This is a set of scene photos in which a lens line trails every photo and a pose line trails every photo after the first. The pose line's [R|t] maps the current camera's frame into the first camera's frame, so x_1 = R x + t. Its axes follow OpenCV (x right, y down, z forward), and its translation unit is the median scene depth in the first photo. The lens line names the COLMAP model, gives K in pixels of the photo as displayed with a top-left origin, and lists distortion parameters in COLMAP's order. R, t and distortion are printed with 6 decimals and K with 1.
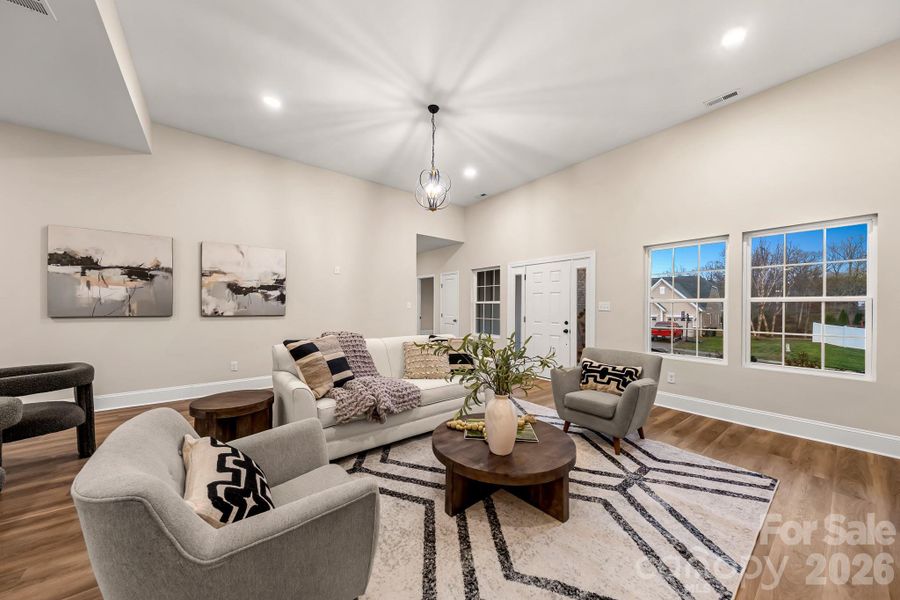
lens RADIAL K [[308.7, 0, 434.7], [0, 308.7, 305.3], [0, 0, 1]] dist [0.003706, 0.000243]
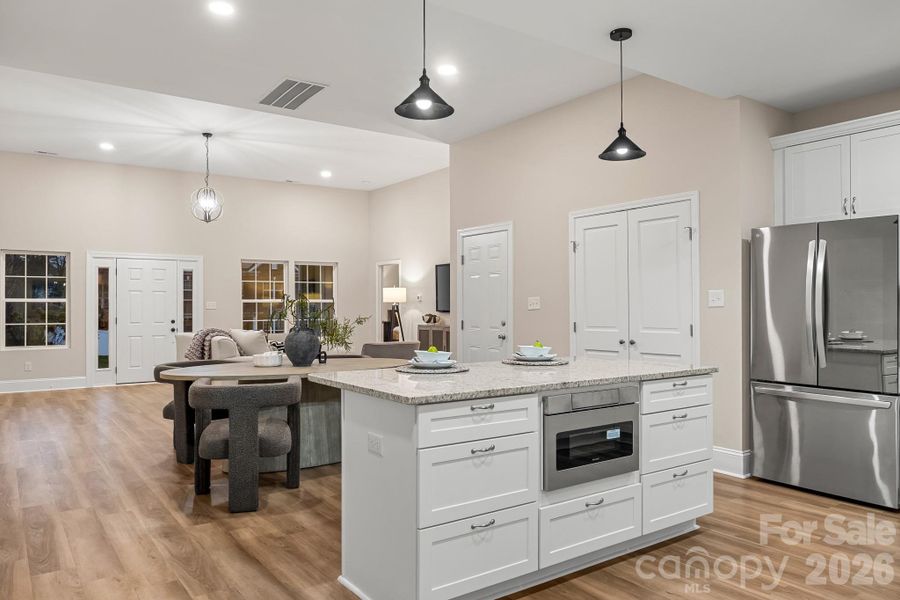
lens RADIAL K [[646.1, 0, 469.3], [0, 646.1, 293.8], [0, 0, 1]] dist [0.013895, -0.010312]
pose [[0.013024, 0.014295, 0.999813, -2.261294], [-0.000603, 0.999898, -0.014288, -0.006795], [-0.999915, -0.000417, 0.013031, -0.002851]]
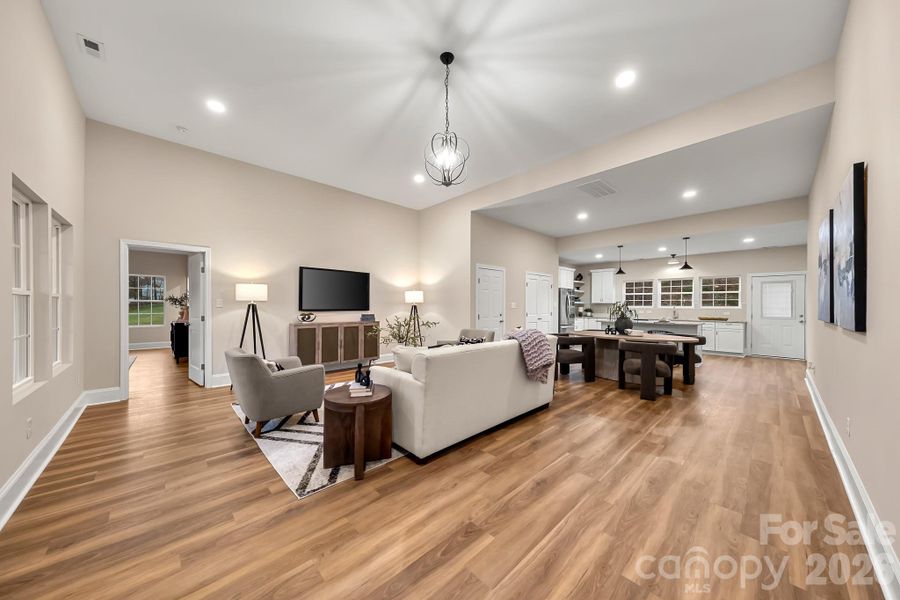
lens RADIAL K [[308.7, 0, 447.1], [0, 308.7, 305.3], [0, 0, 1]] dist [0.003706, 0.000243]
pose [[-0.994466, -0.009912, -0.104590, 0.109408], [-0.008638, 0.999883, -0.012627, 0.019487], [0.104702, -0.011654, -0.994435, 1.740431]]
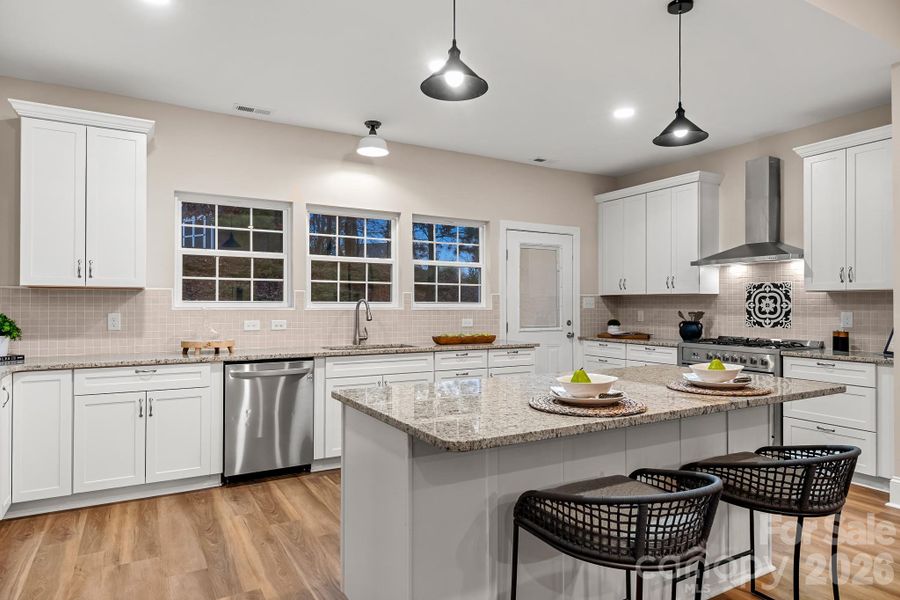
lens RADIAL K [[510.3, 0, 438.0], [0, 510.3, 305.2], [0, 0, 1]] dist [0.002218, -0.001823]
pose [[-0.155973, -0.000222, -0.987761, -0.812906], [0.005671, 0.999983, -0.001120, -0.011833], [0.987745, -0.005776, -0.155969, -0.191798]]
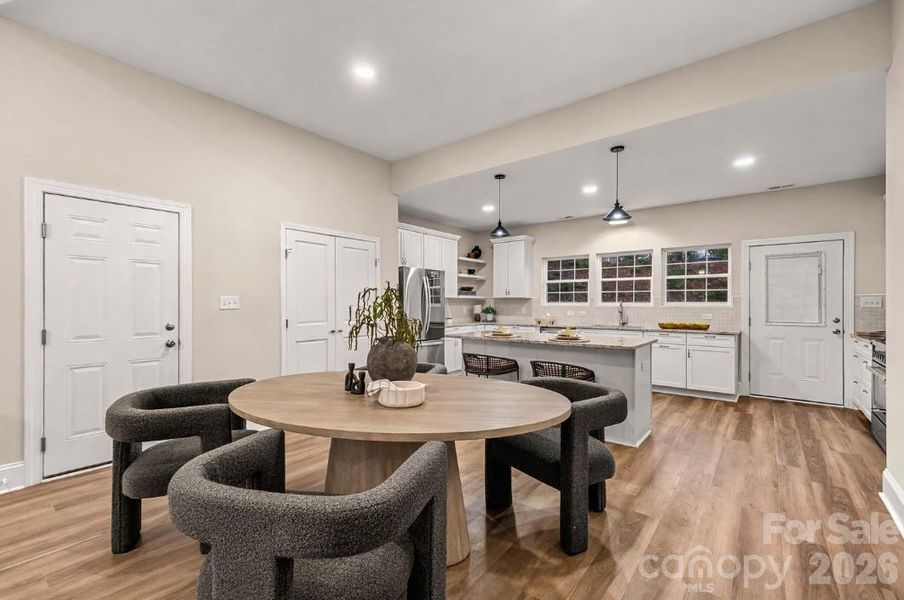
lens RADIAL K [[395.6, 0, 438.9], [0, 395.6, 305.5], [0, 0, 1]] dist [0.003209, -0.000417]
pose [[-0.975033, -0.005644, -0.221988, -0.813805], [-0.003939, 0.999959, -0.008120, 0.009239], [0.222025, -0.007043, -0.975015, 0.962141]]
